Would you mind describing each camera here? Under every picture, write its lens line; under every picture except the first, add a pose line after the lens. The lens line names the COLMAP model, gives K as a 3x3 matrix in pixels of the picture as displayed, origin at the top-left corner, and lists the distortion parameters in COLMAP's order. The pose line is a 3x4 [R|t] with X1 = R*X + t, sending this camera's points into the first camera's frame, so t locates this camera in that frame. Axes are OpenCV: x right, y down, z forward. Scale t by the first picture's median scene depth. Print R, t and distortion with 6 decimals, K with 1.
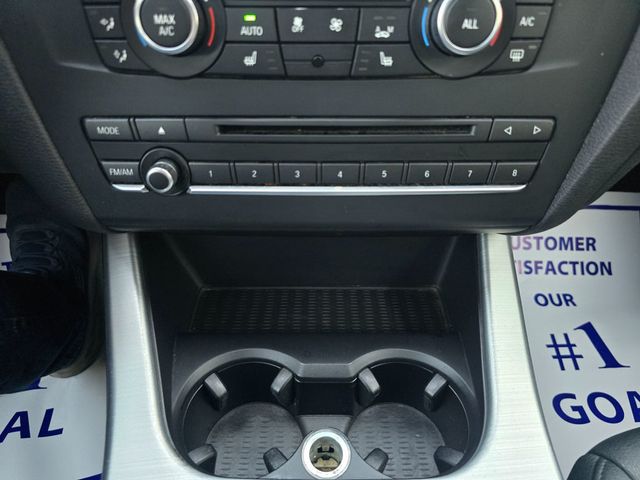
lens RADIAL K [[439.3, 0, 326.6], [0, 439.3, 238.3], [0, 0, 1]] dist [0.007242, 0.000556]
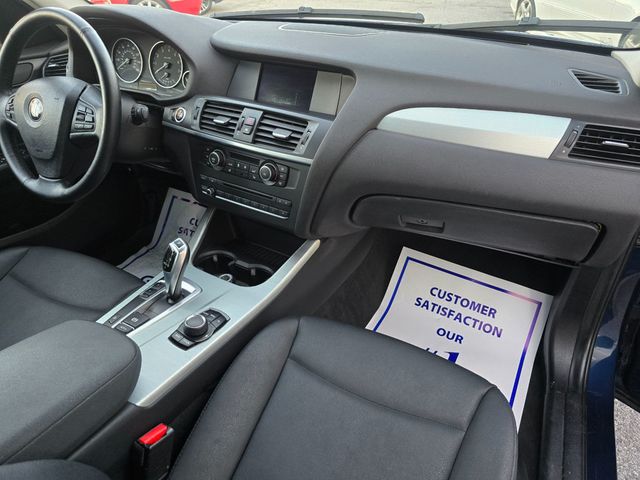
lens RADIAL K [[427.2, 0, 322.7], [0, 427.2, 238.0], [0, 0, 1]] dist [0.049897, -0.049072]
pose [[0.850728, 0.279824, -0.444927, 1.733708], [-0.331242, 0.942677, -0.040484, 0.059016], [0.408094, 0.181819, 0.894651, -1.483094]]
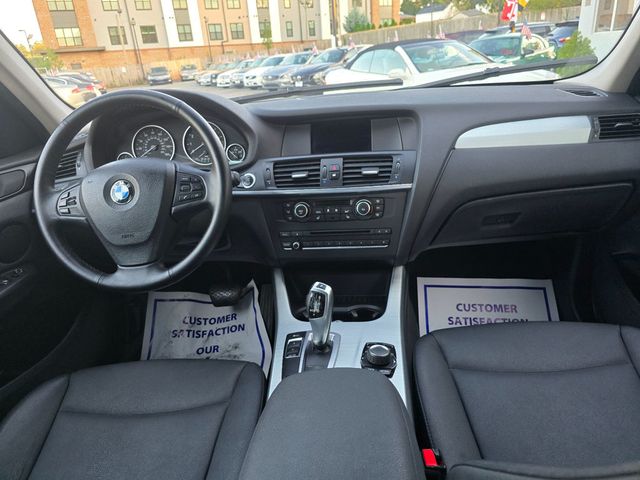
lens RADIAL K [[439.3, 0, 326.6], [0, 439.3, 238.3], [0, 0, 1]] dist [0.007242, 0.000556]
pose [[0.987397, -0.030618, -0.155275, 0.392131], [-0.020541, 0.948017, -0.317557, 0.788588], [0.156926, 0.316744, 0.935440, -2.025675]]
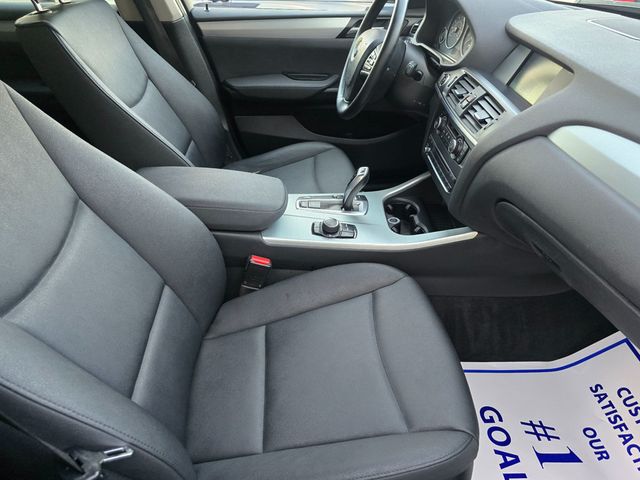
lens RADIAL K [[427.2, 0, 322.7], [0, 427.2, 238.0], [0, 0, 1]] dist [0.049897, -0.049072]
pose [[0.019709, 0.578035, -0.815774, 2.780408], [-0.651891, 0.626073, 0.427868, -0.566850], [0.758057, 0.523363, 0.389155, -0.805958]]
